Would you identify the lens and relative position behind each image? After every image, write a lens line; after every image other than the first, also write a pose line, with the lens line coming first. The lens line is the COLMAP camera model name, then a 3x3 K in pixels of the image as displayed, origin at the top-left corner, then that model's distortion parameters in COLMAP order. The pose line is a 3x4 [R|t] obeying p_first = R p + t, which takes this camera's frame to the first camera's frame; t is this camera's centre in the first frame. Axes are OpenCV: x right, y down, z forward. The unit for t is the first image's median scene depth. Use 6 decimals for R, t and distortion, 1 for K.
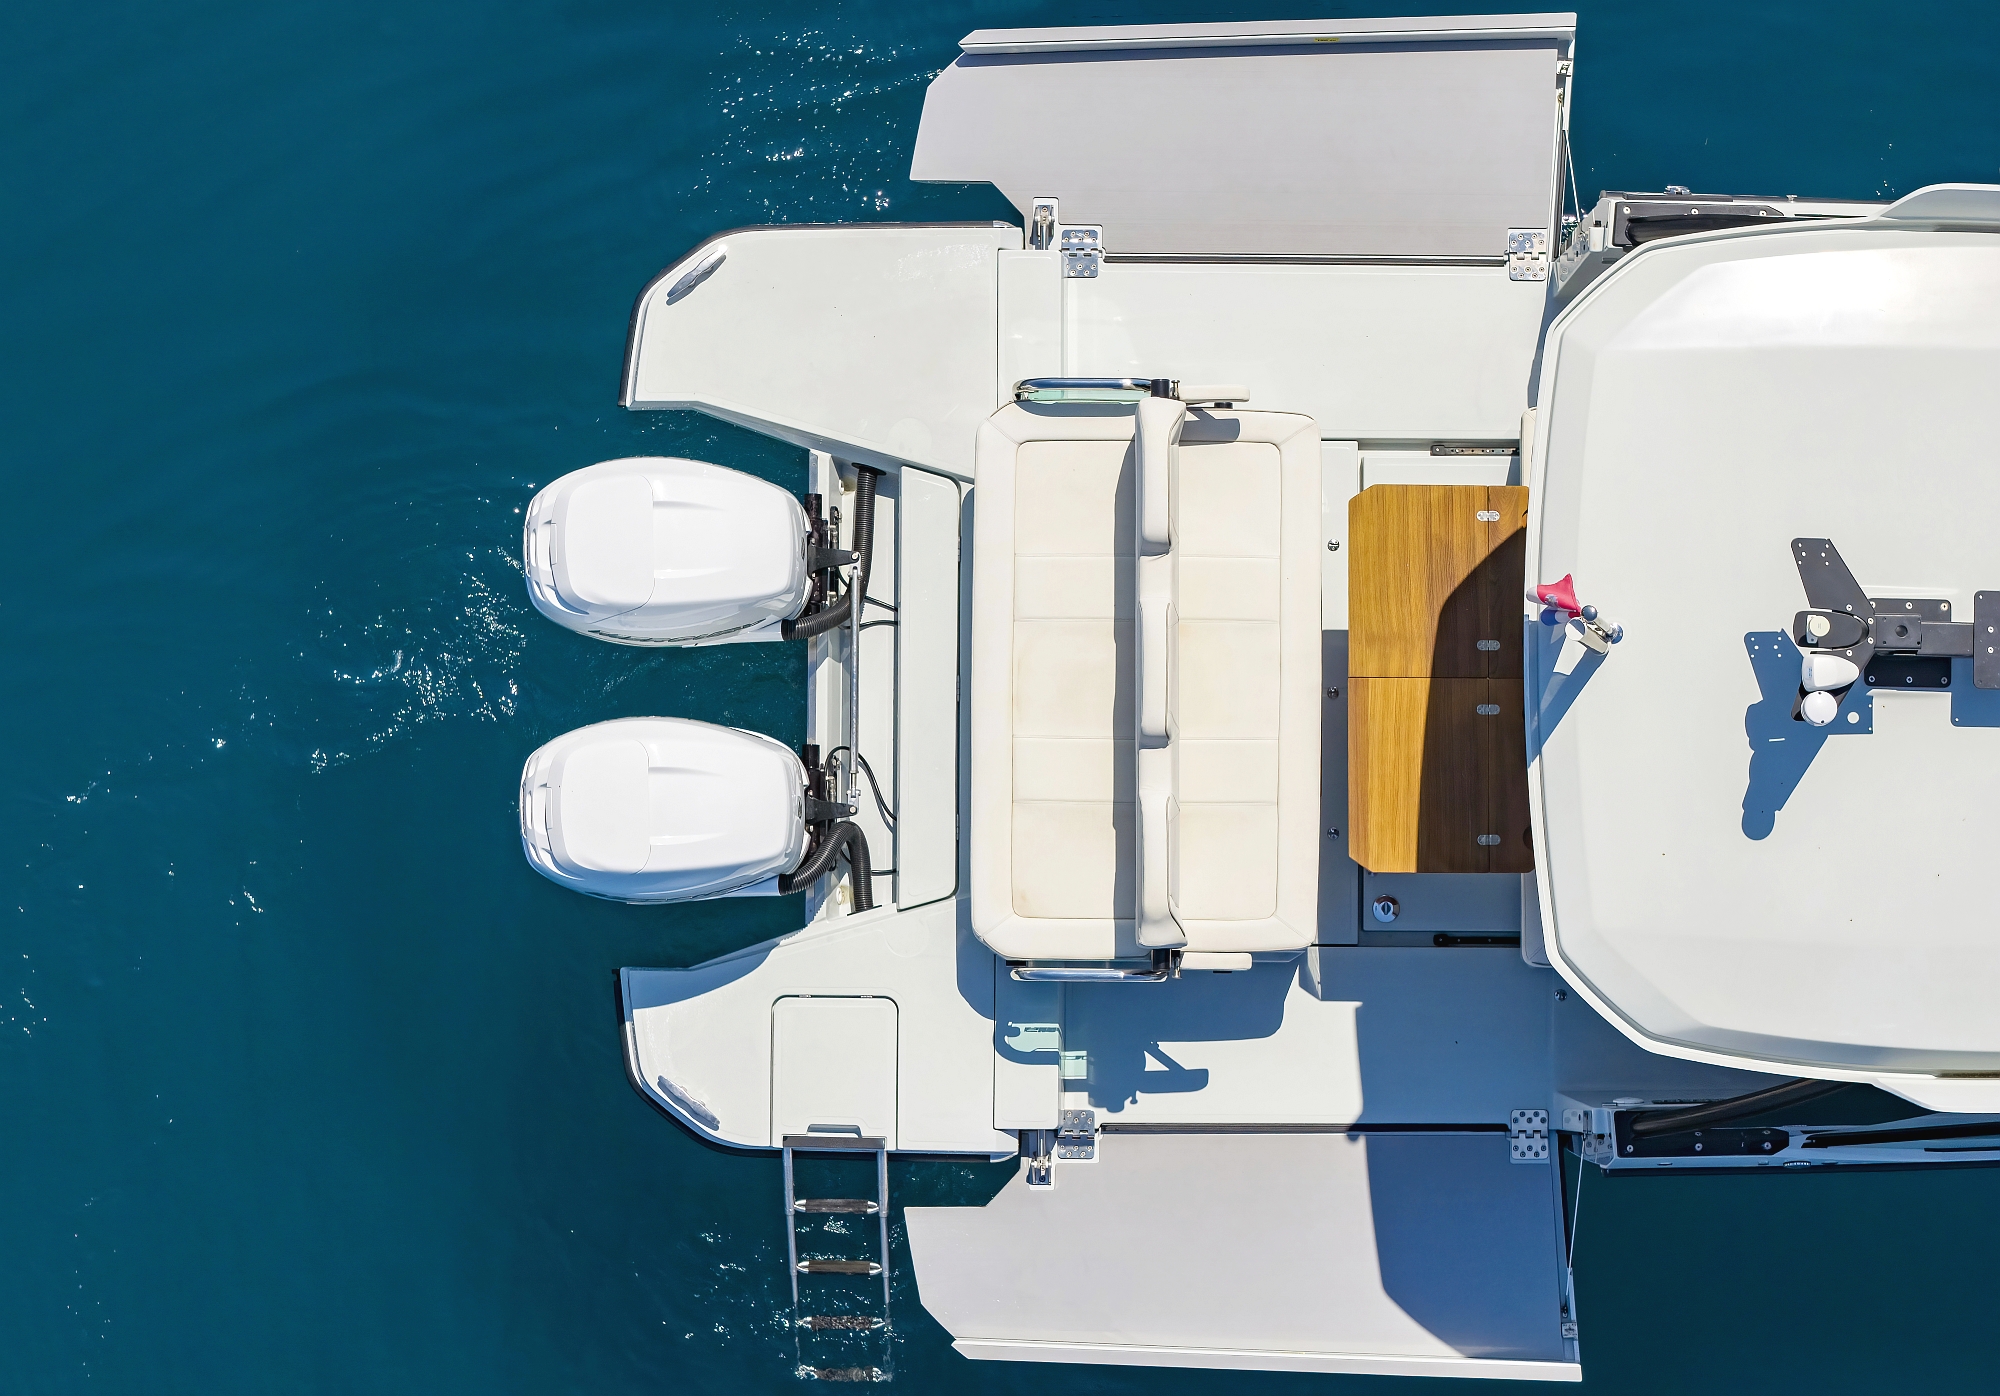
lens RADIAL K [[4241.8, 0, 1001.2], [0, 4241.8, 654.4], [0, 0, 1]] dist [-0.103773, 0.048107]
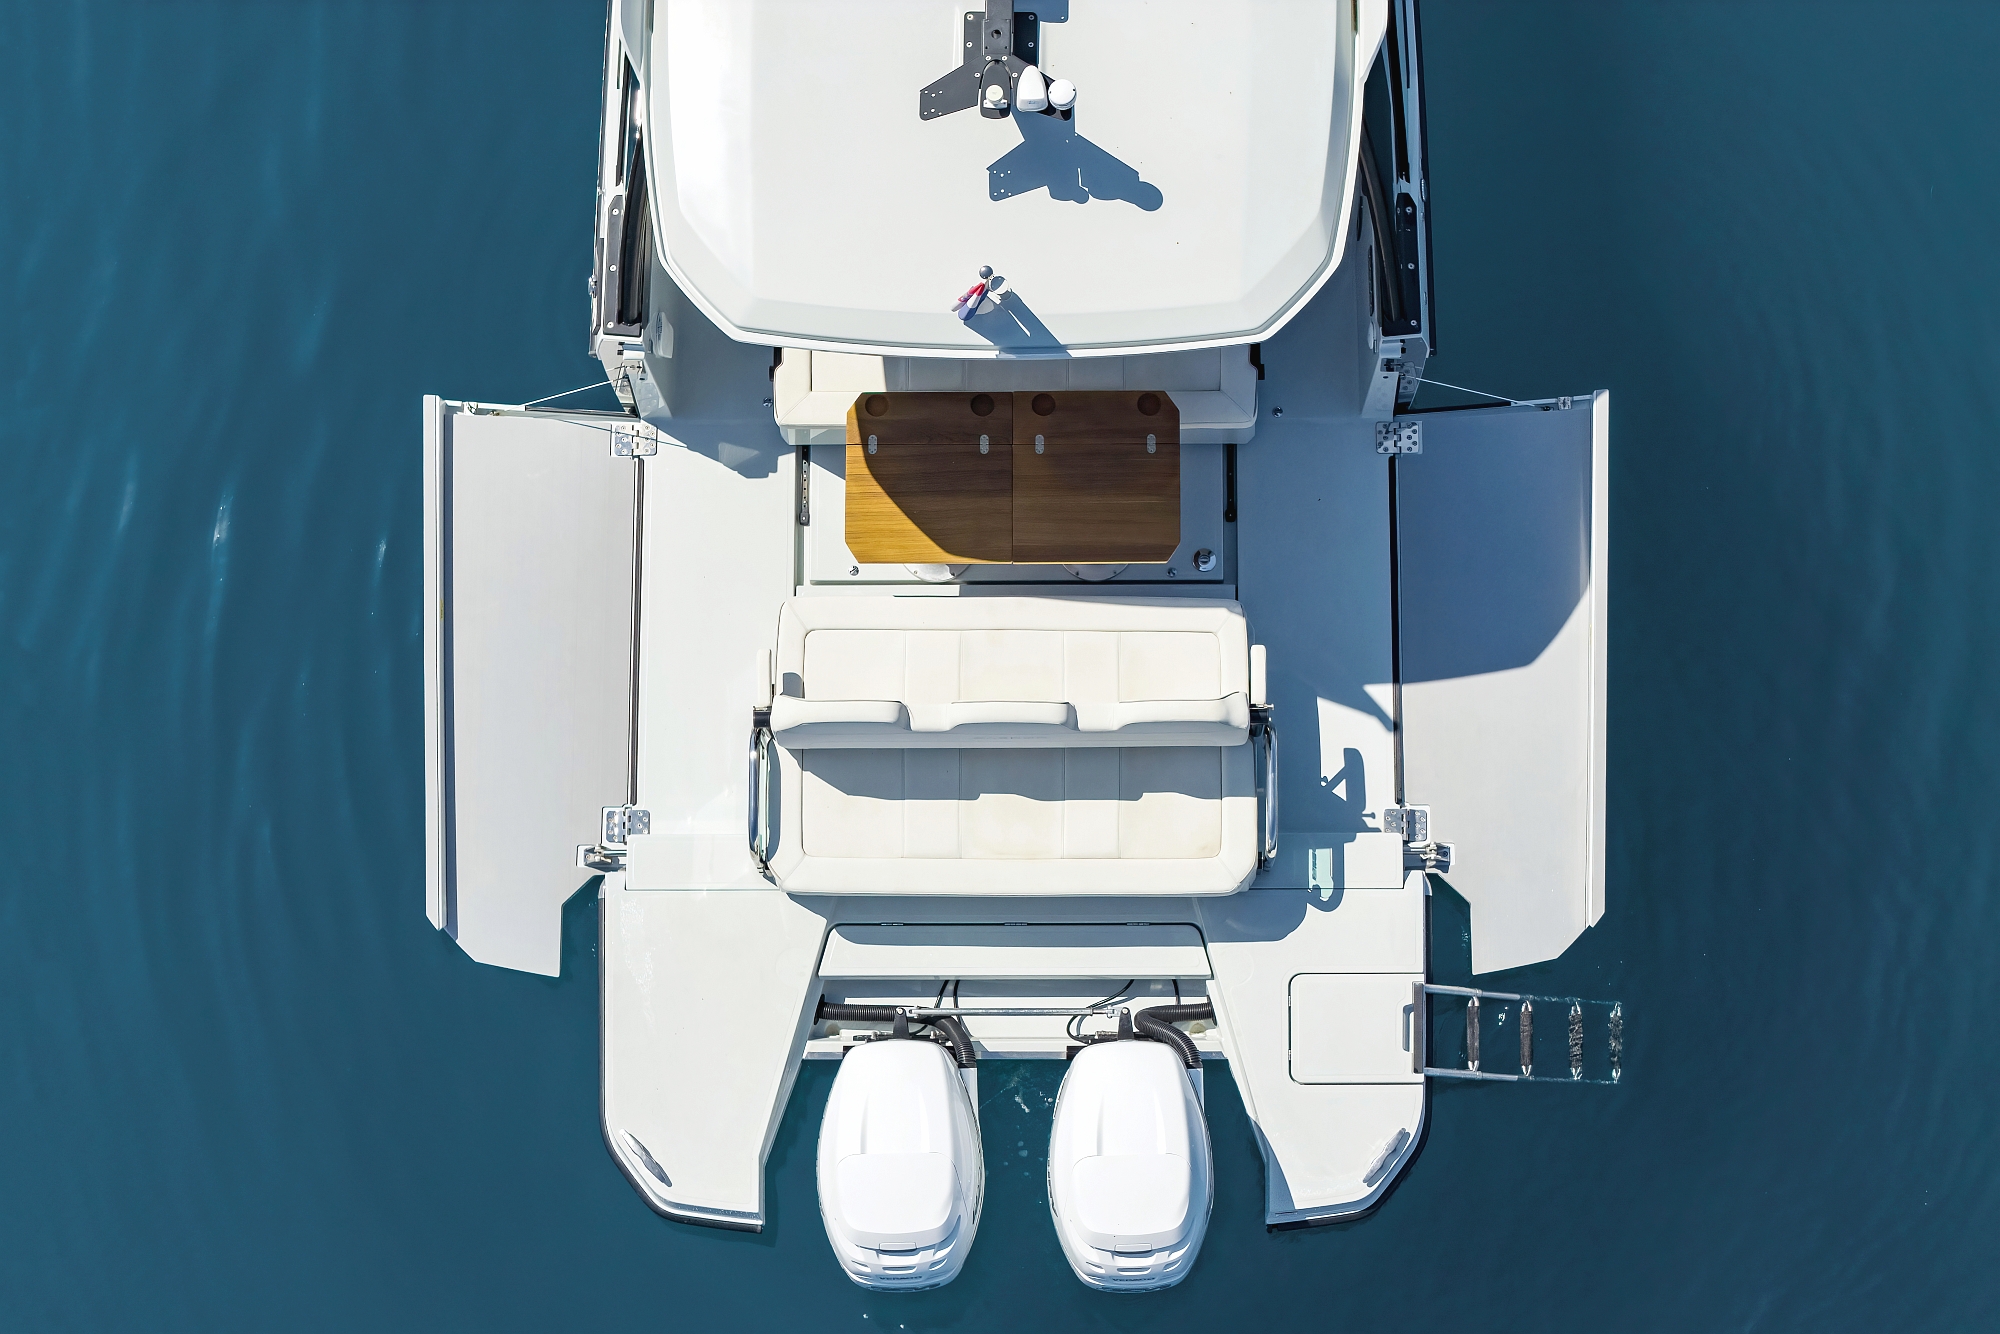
lens RADIAL K [[4346.8, 0, 1002.3], [0, 4346.8, 670.1], [0, 0, 1]] dist [-0.176263, -0.194843]
pose [[-0.003879, -0.978962, 0.204008, -0.181739], [0.998890, 0.005782, 0.046739, -0.050593], [-0.046935, 0.203963, 0.977853, -0.147021]]
